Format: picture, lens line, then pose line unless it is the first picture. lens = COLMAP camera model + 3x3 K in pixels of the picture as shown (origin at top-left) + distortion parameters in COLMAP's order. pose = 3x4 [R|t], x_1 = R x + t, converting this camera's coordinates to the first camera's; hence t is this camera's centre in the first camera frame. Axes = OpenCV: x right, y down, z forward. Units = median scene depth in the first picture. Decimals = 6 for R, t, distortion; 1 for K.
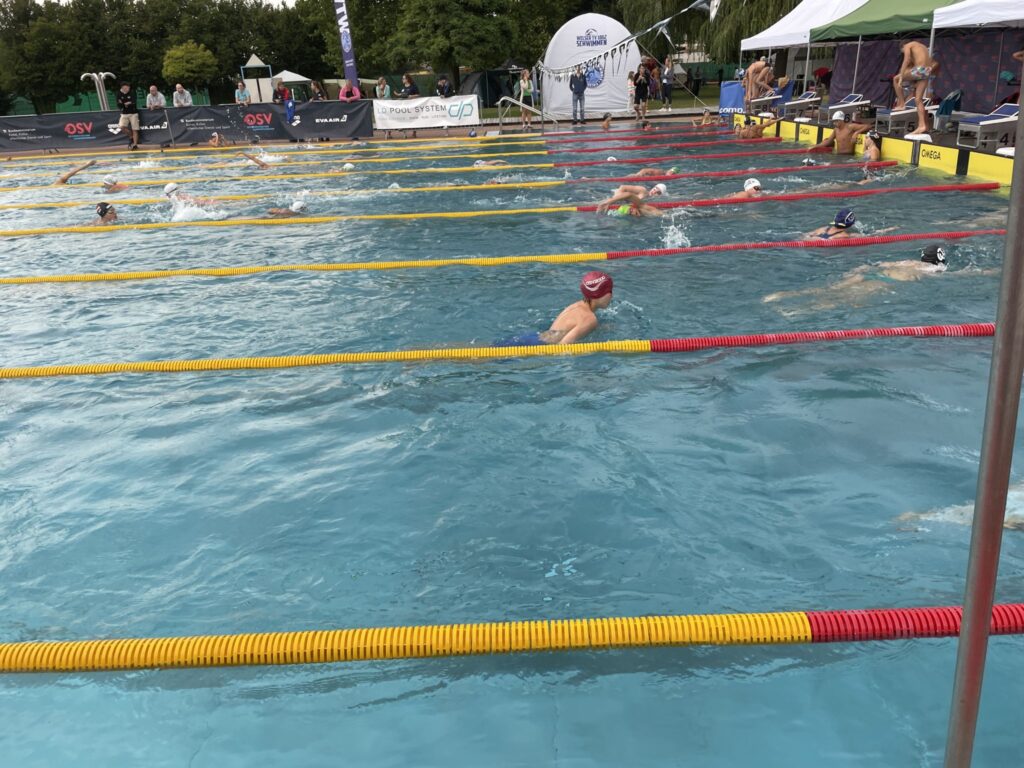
lens RADIAL K [[771.3, 0, 512.2], [0, 771.3, 378.2], [0, 0, 1]] dist [0.076057, -0.111264]
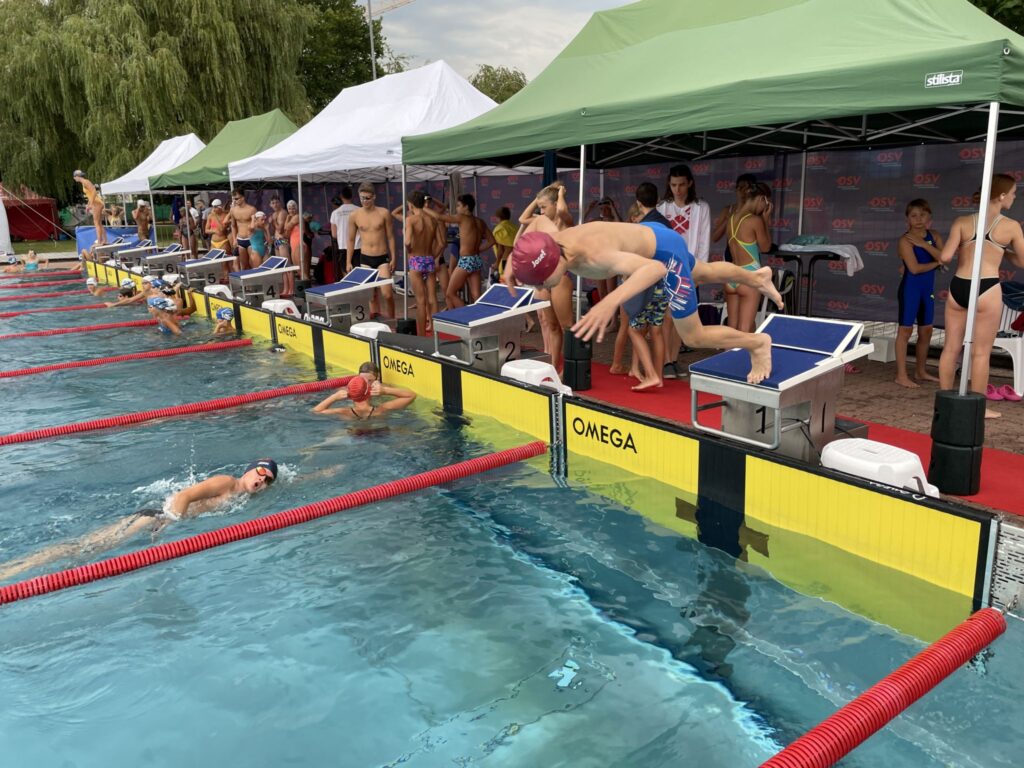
lens RADIAL K [[771.3, 0, 514.0], [0, 771.3, 368.2], [0, 0, 1]] dist [0.076057, -0.111264]
pose [[0.794922, -0.106194, 0.597345, 0.230863], [0.210007, 0.971861, -0.106695, -0.033996], [-0.569206, 0.210261, 0.794855, 0.047931]]
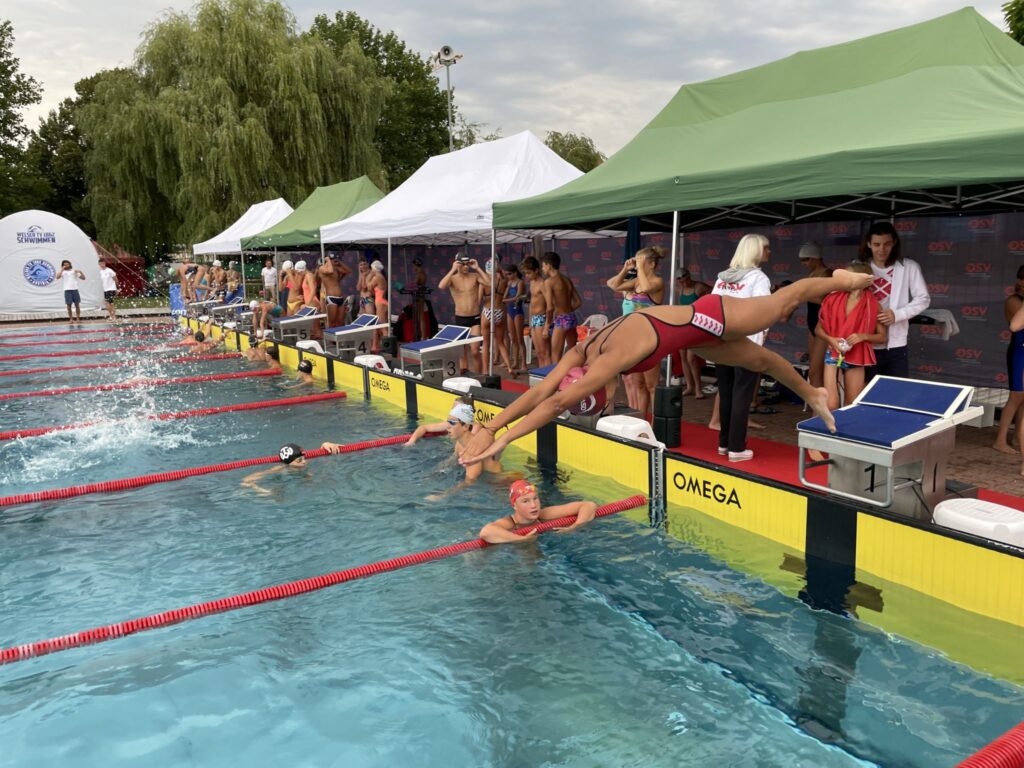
lens RADIAL K [[771.3, 0, 511.9], [0, 771.3, 381.3], [0, 0, 1]] dist [0.076057, -0.111264]
pose [[0.840505, -0.054893, 0.539017, 0.199686], [0.178319, 0.967455, -0.179534, -0.033564], [-0.511619, 0.247016, 0.822939, 0.045743]]
